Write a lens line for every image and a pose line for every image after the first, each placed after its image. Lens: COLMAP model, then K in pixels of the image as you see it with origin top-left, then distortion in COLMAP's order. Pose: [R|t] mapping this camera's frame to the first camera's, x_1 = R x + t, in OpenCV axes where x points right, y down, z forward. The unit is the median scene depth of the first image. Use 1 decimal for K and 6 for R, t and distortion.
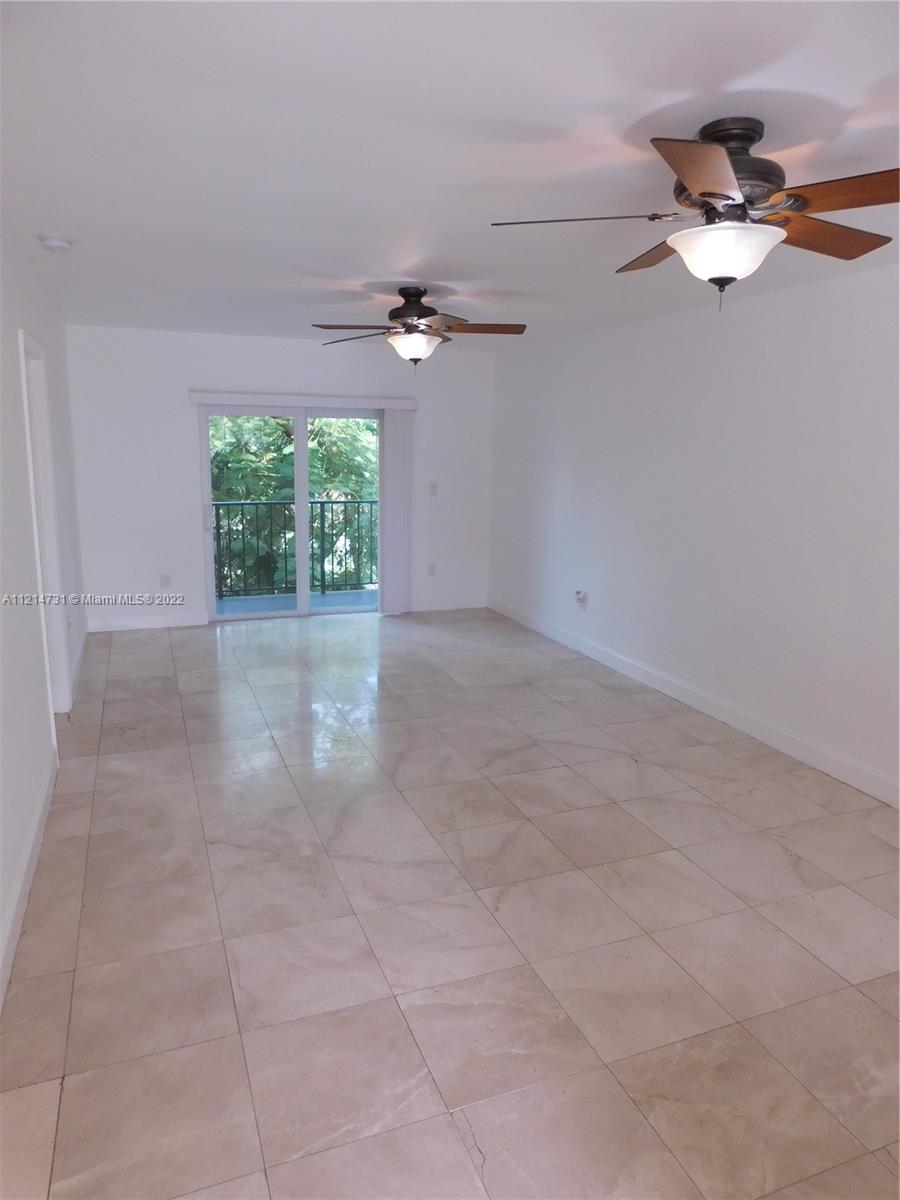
lens RADIAL K [[793.0, 0, 452.0], [0, 793.0, 613.8], [0, 0, 1]] dist [-0.088289, 0.085971]
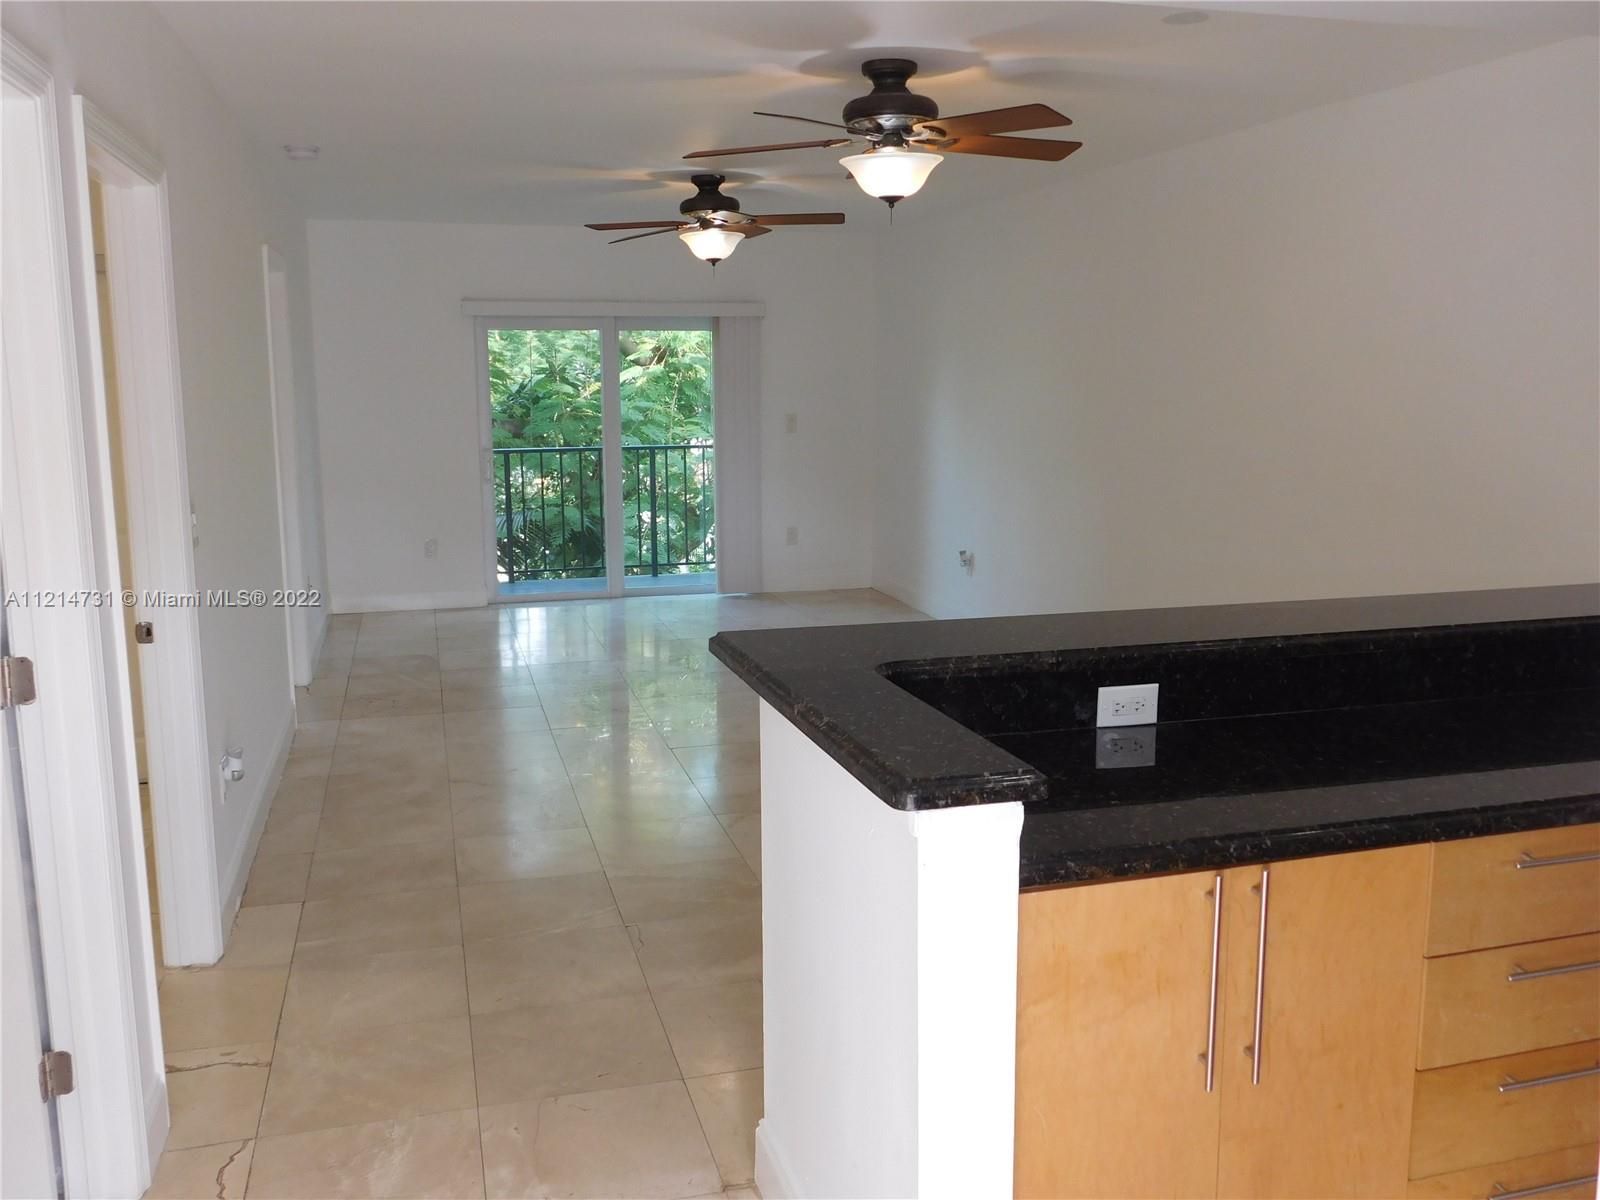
lens RADIAL K [[1390.7, 0, 800.0], [0, 1390.7, 600.0], [0, 0, 1]] dist [0.004716, -0.005138]
pose [[0.993839, -0.007093, -0.110606, 0.173762], [0.001884, 0.998887, -0.047128, 0.091599], [0.110817, 0.046630, 0.992746, -0.373046]]
